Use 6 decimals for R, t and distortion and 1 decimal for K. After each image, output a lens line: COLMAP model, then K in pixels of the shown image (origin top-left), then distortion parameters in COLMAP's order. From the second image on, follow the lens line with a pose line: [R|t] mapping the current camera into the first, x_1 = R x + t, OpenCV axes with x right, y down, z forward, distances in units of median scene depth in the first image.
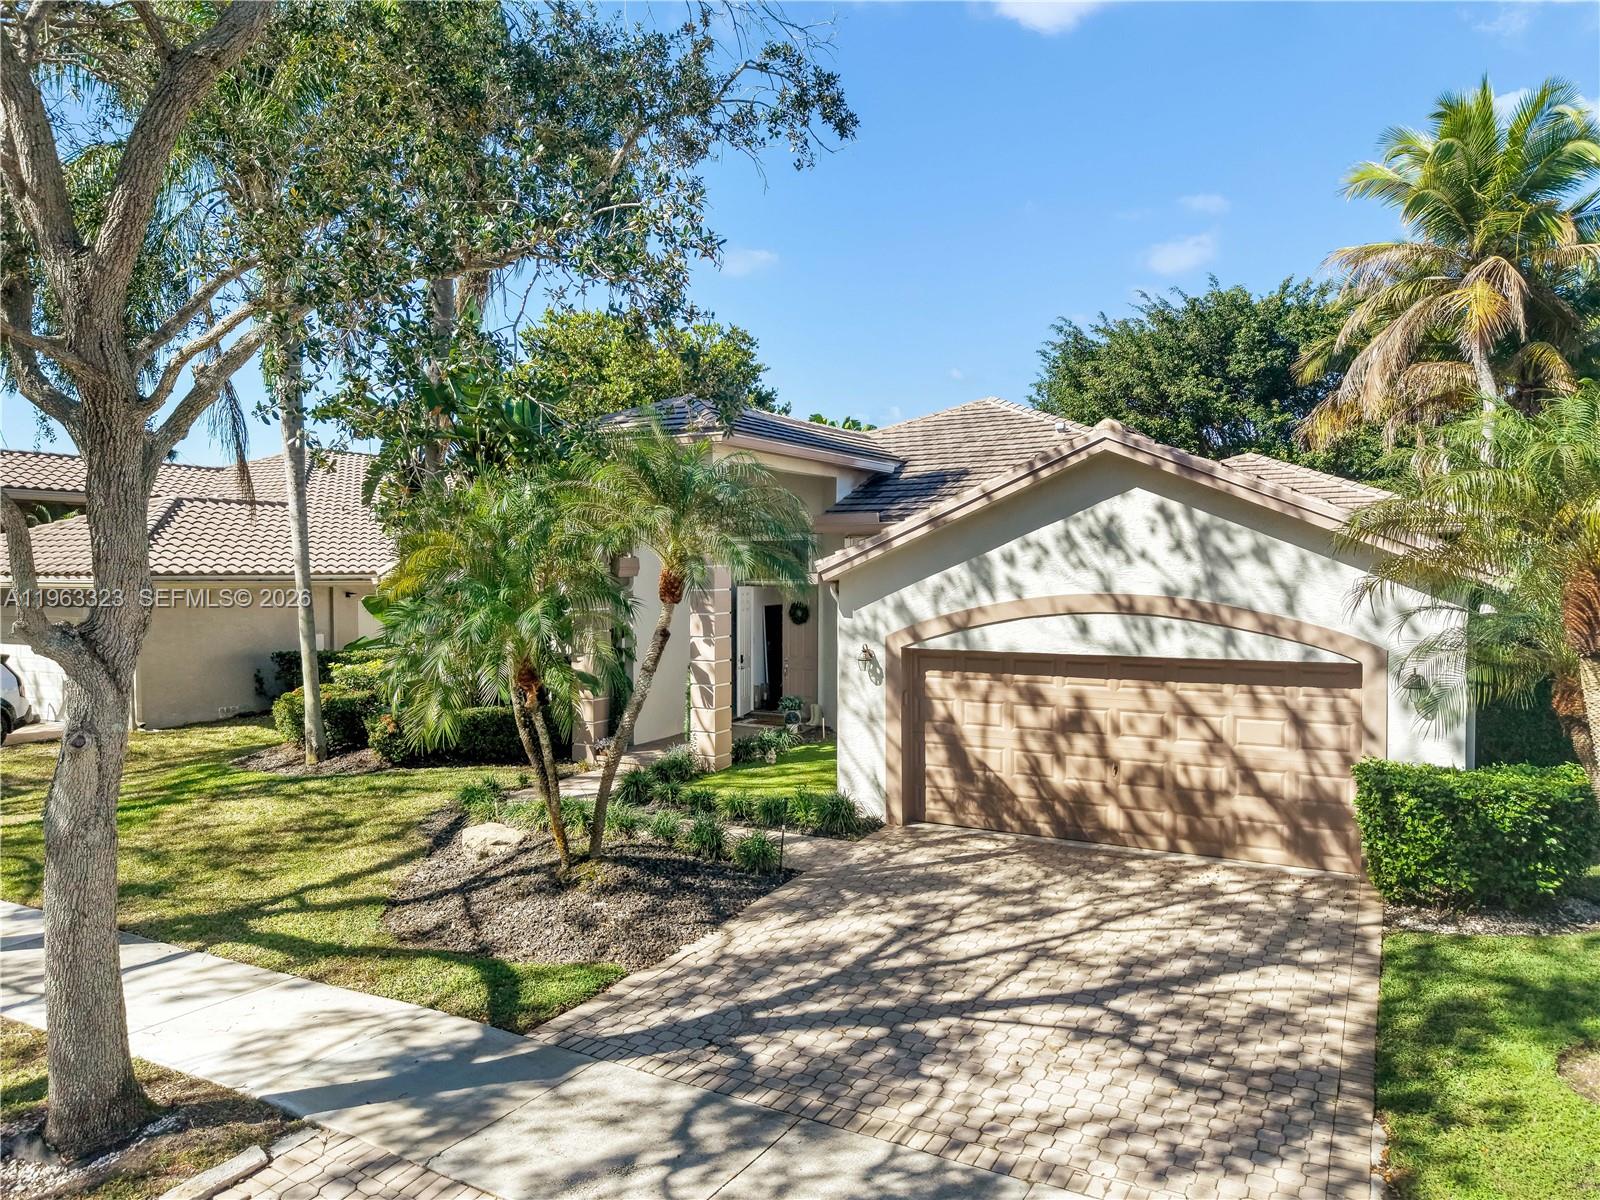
lens RADIAL K [[1086.1, 0, 796.1], [0, 1086.1, 602.8], [0, 0, 1]] dist [0.020958, -0.026924]
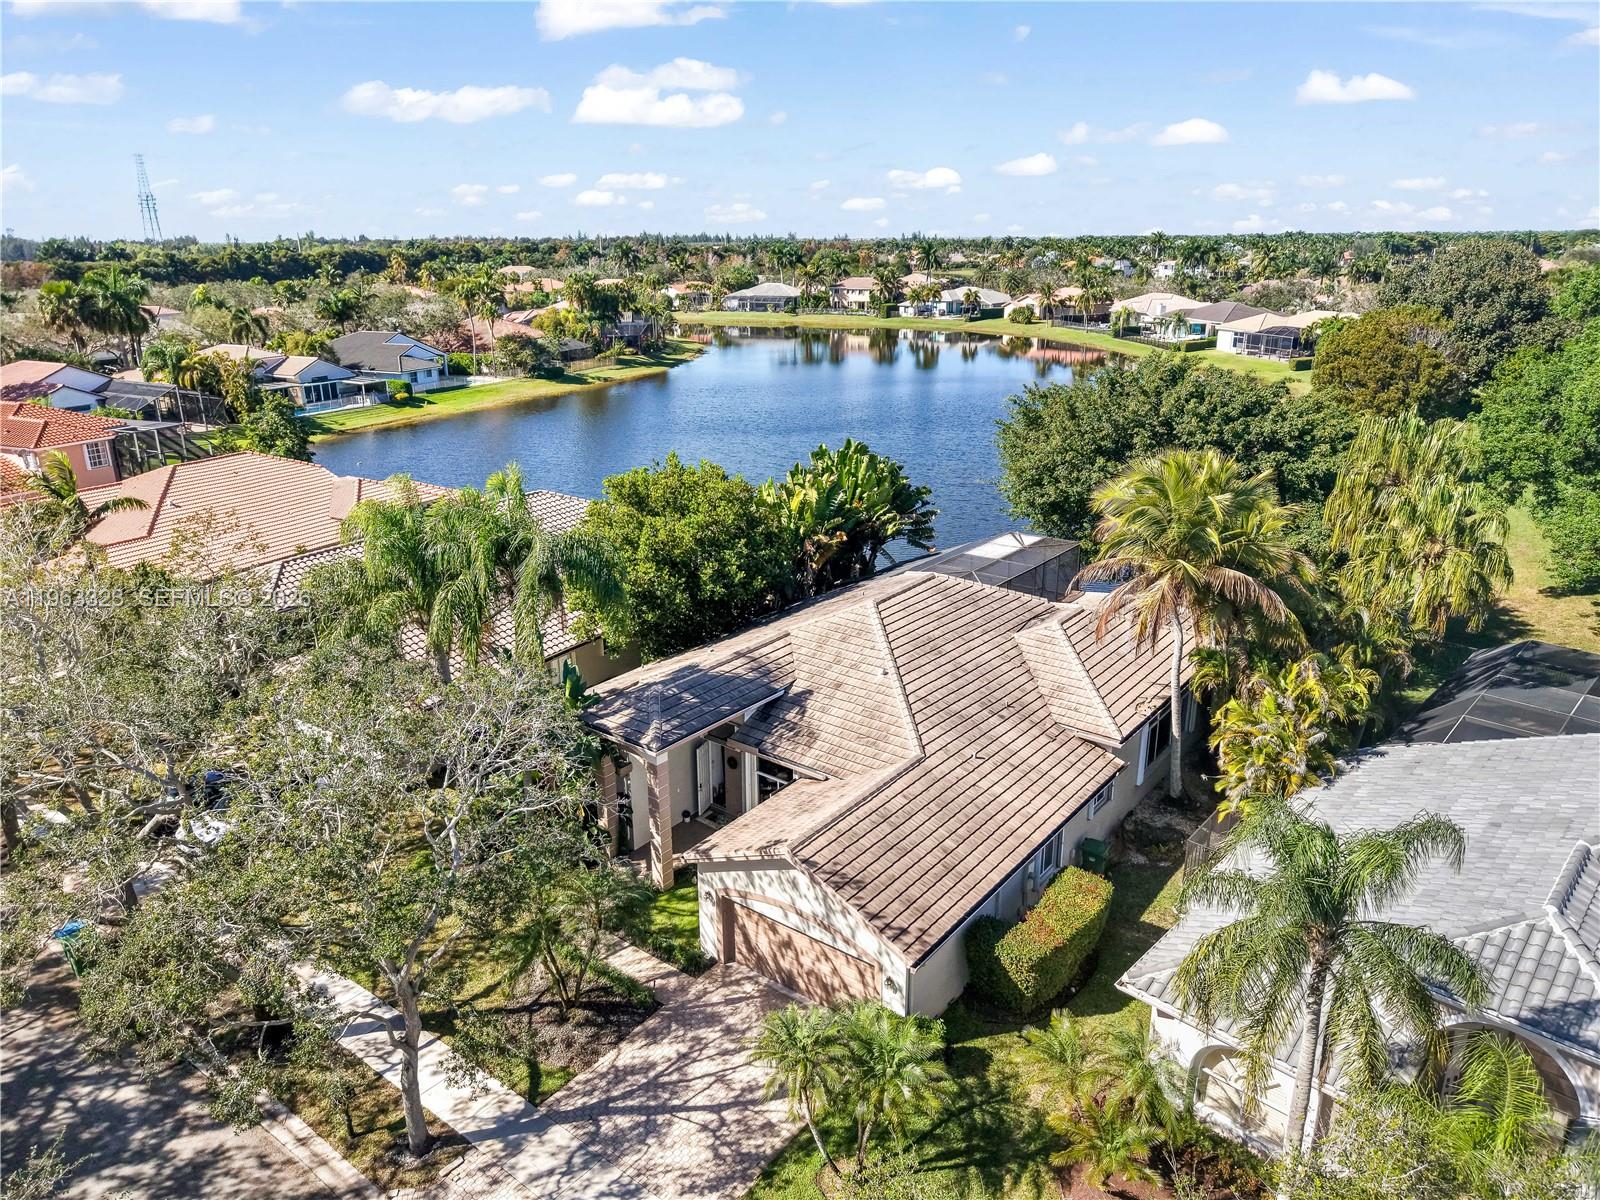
lens RADIAL K [[1086.1, 0, 793.2], [0, 1086.1, 607.0], [0, 0, 1]] dist [0.020958, -0.026924]
pose [[0.988529, 0.041085, -0.145333, 0.625706], [0.002976, 0.956802, 0.290725, -1.349787], [0.150999, -0.287823, 0.945705, -1.042543]]
